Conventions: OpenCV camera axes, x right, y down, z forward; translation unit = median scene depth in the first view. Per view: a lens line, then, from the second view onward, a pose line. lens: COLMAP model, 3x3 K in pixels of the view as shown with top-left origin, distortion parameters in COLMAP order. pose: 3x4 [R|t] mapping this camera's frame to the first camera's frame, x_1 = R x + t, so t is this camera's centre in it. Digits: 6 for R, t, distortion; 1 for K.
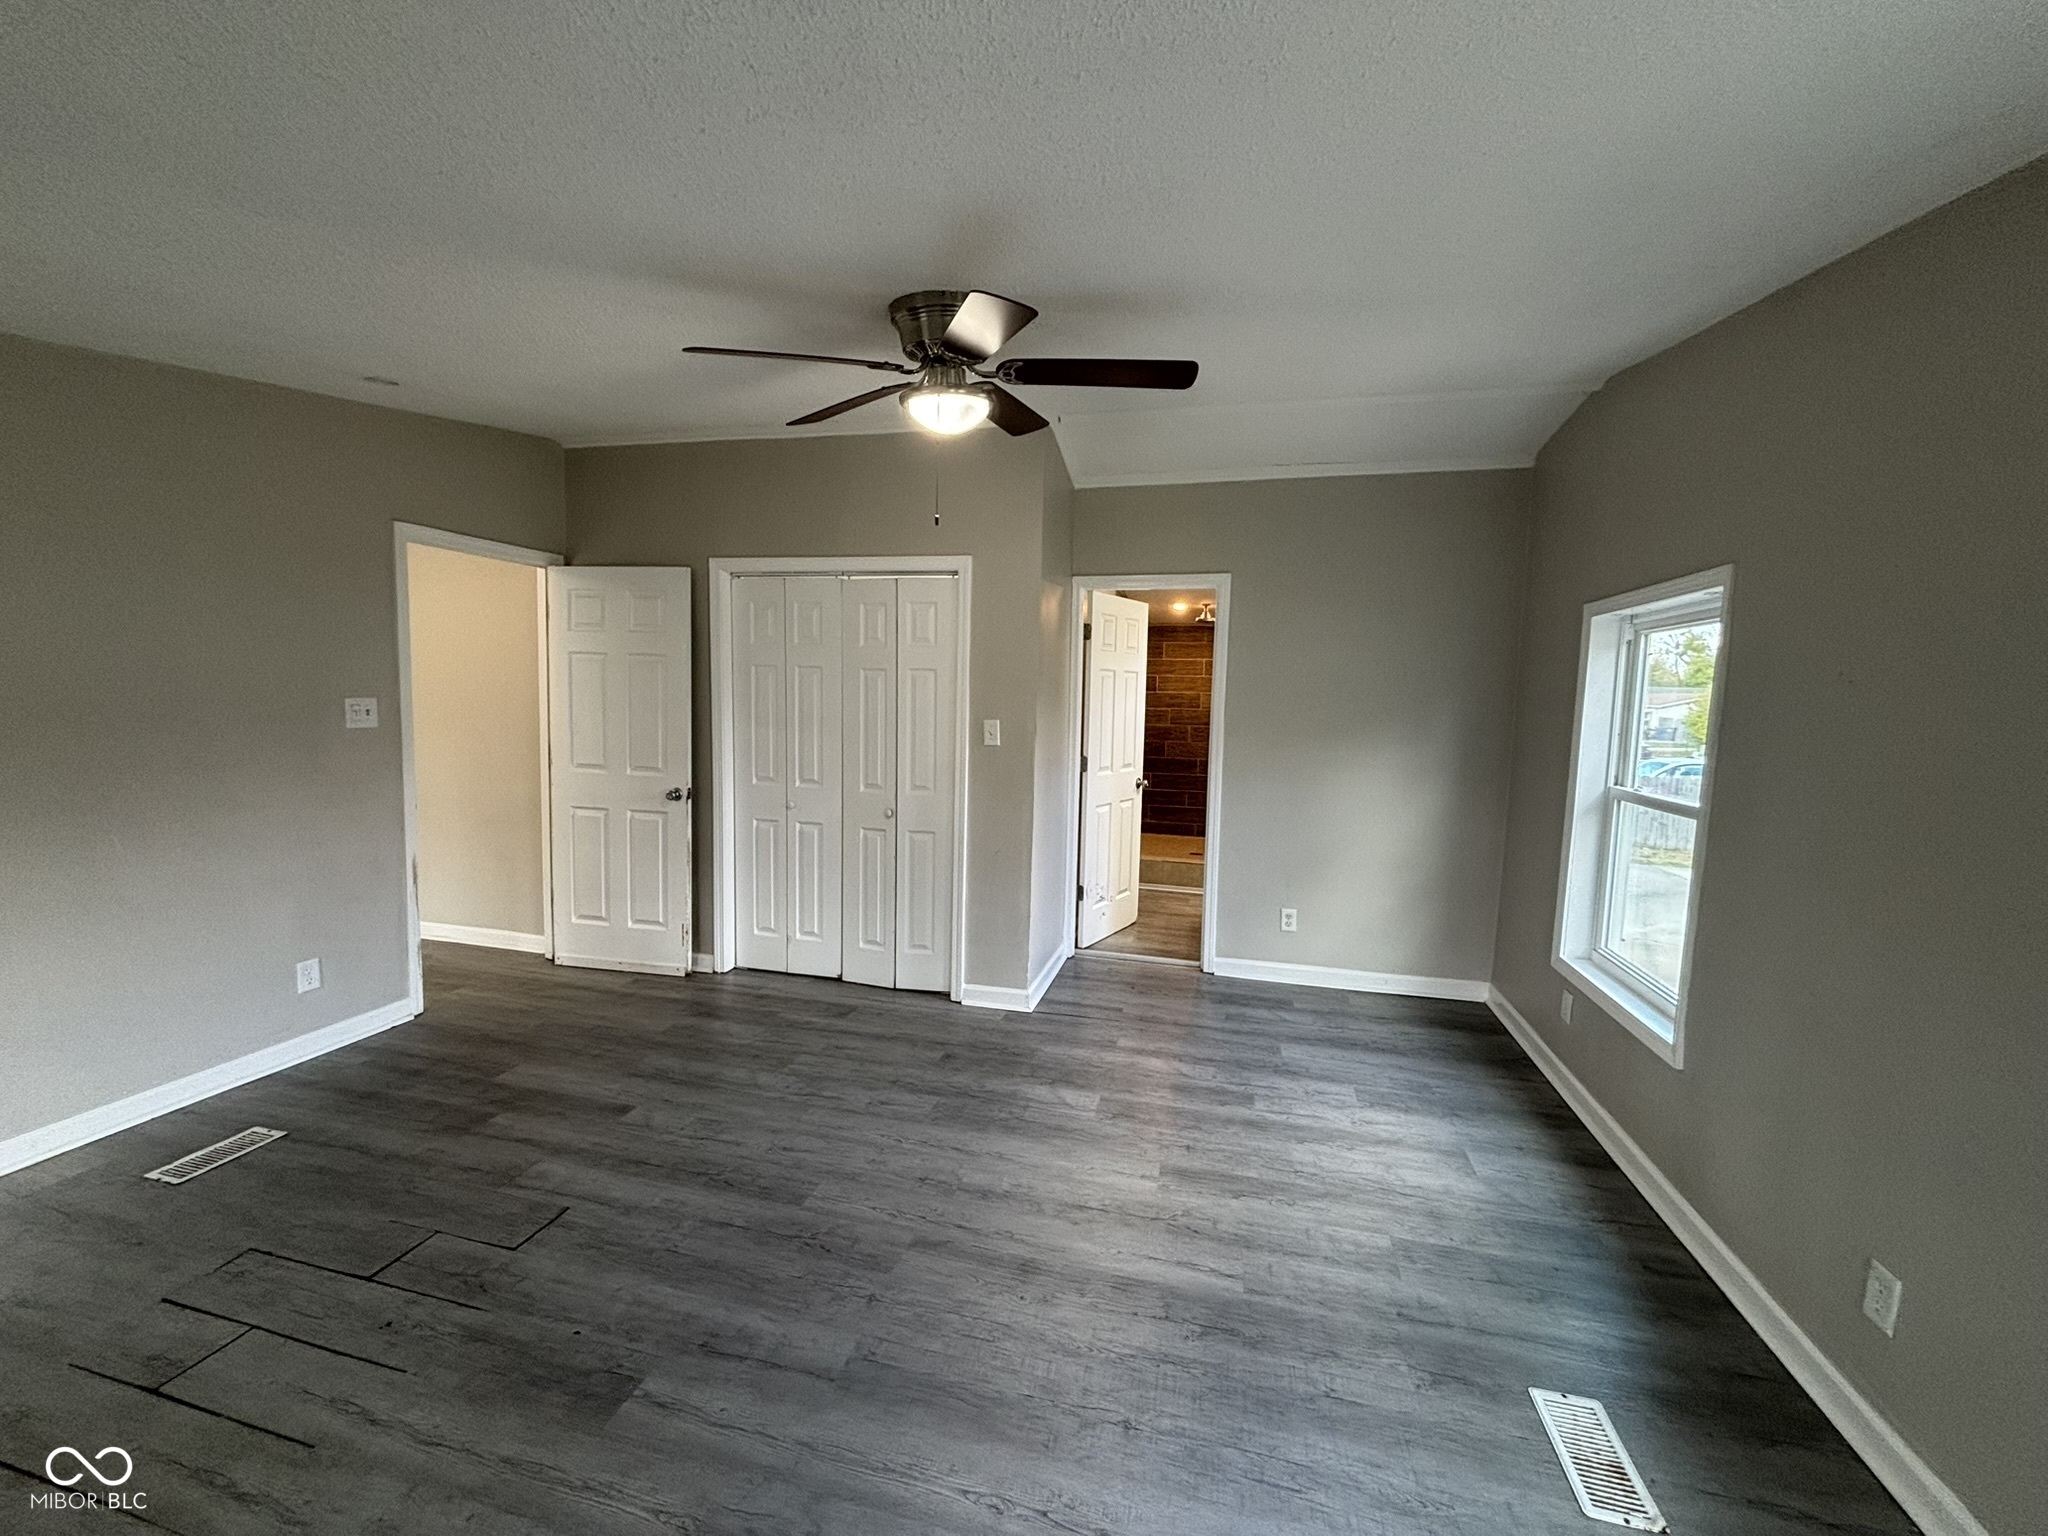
lens RADIAL K [[820.2, 0, 1019.9], [0, 820.2, 766.7], [0, 0, 1]] dist [0.000251, 0.000102]
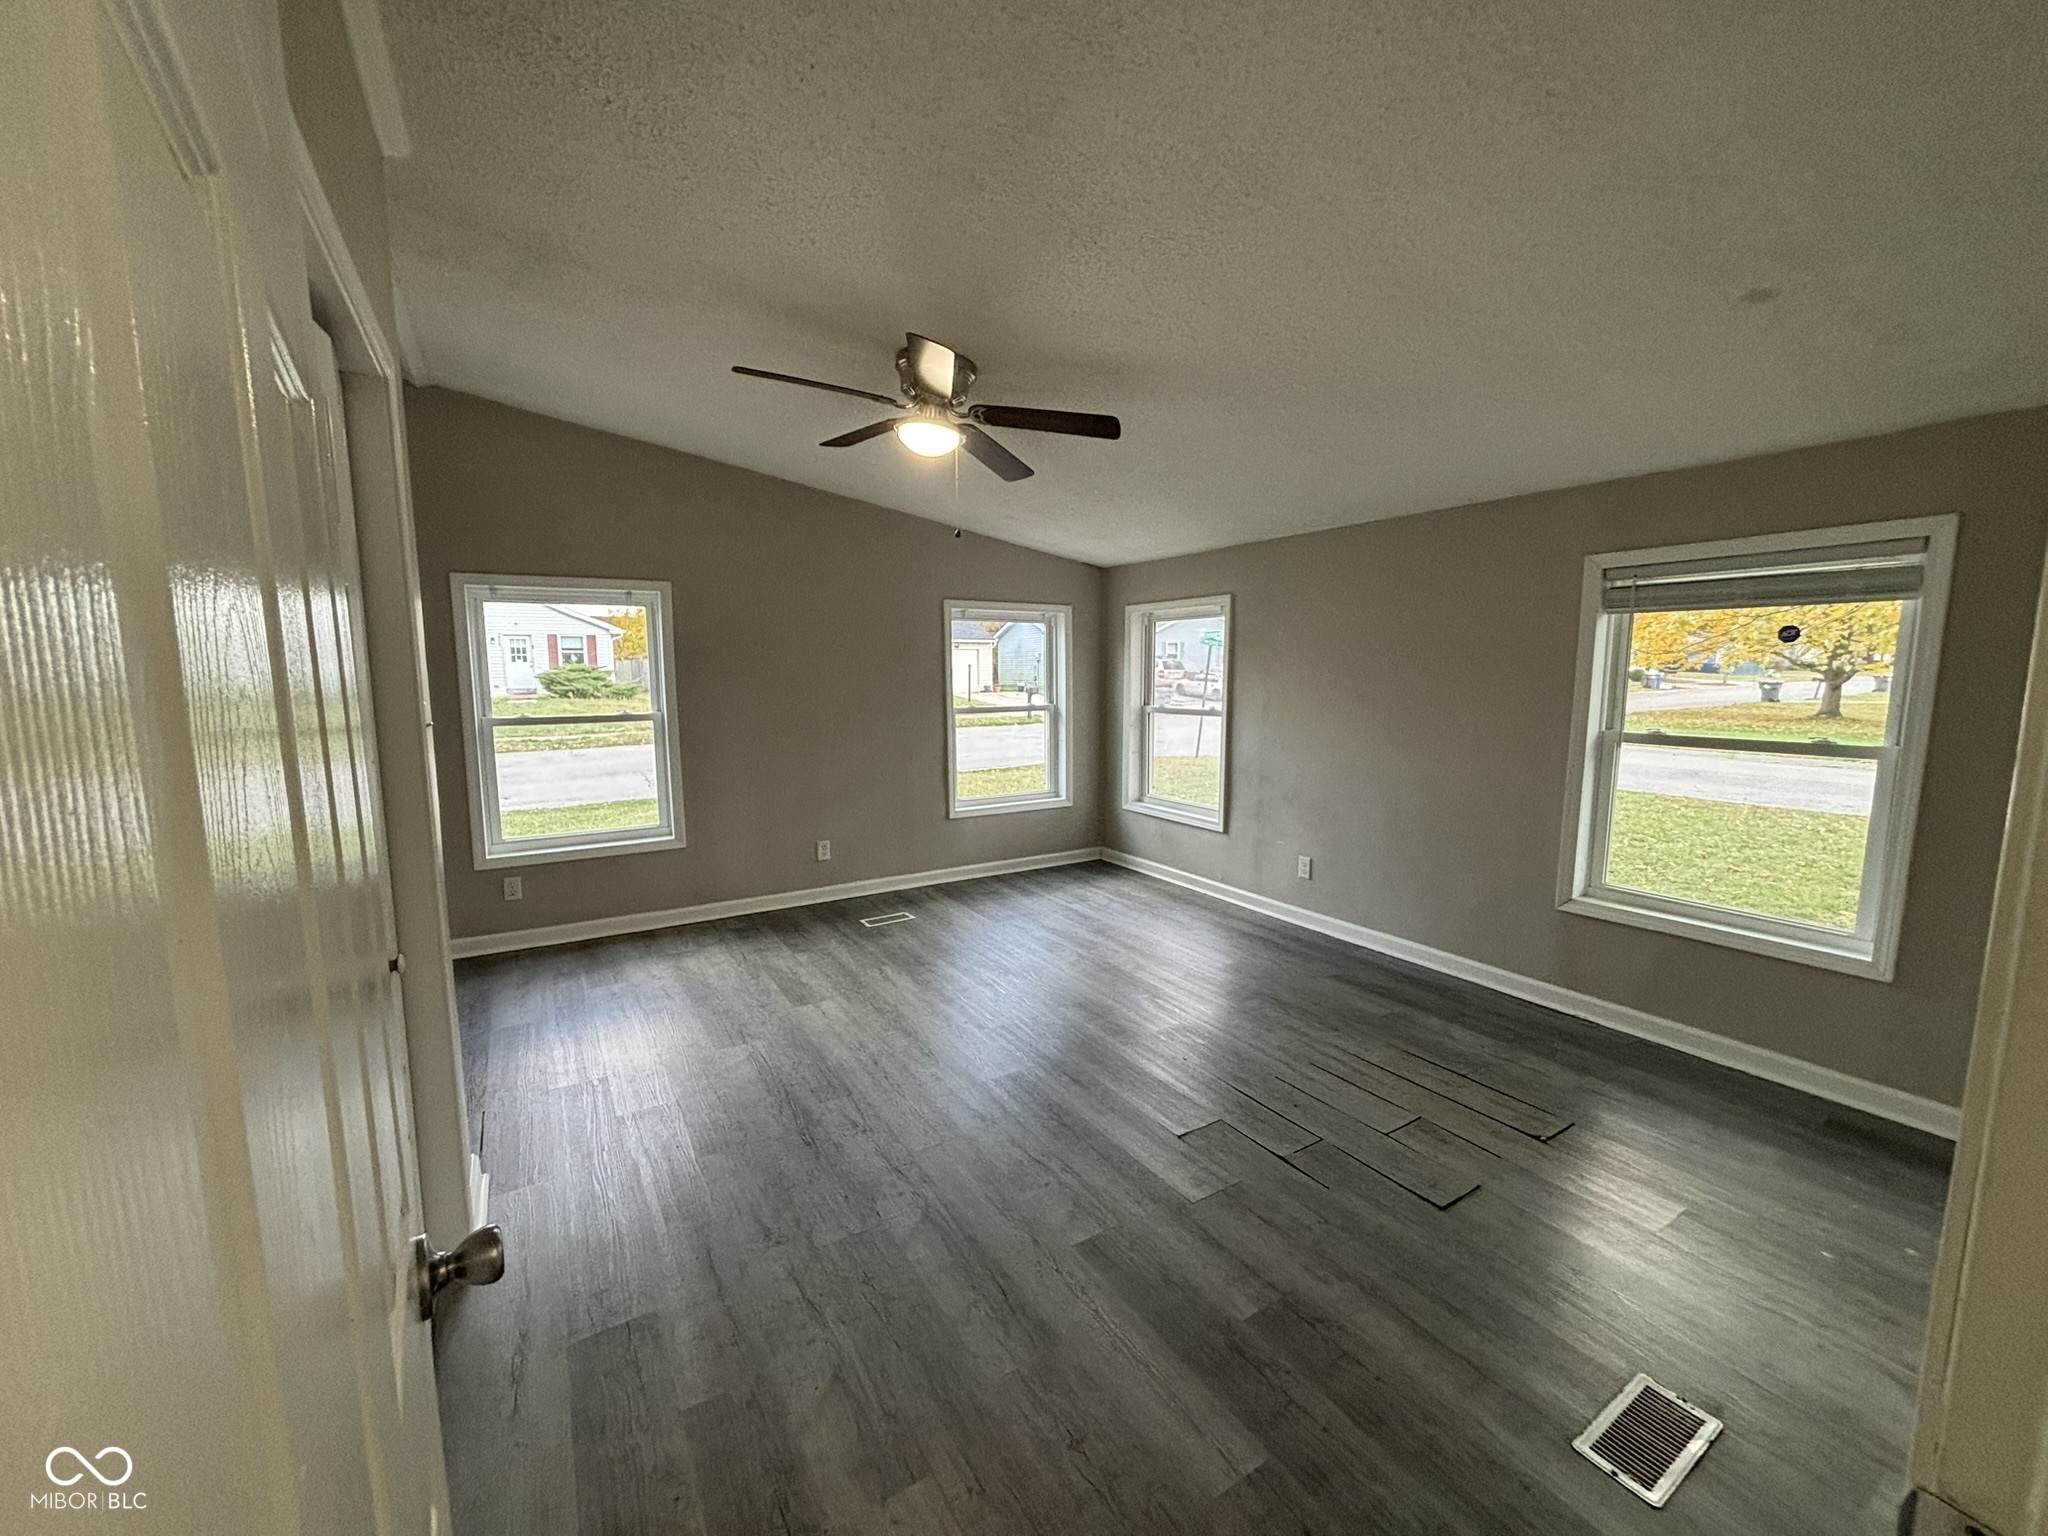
lens RADIAL K [[820.2, 0, 1029.0], [0, 820.2, 767.1], [0, 0, 1]] dist [0.000251, 0.000102]
pose [[-0.718894, -0.109751, 0.686400, -0.993328], [0.052055, 0.976184, 0.210605, -0.160208], [-0.693167, 0.187134, -0.696060, 1.627784]]
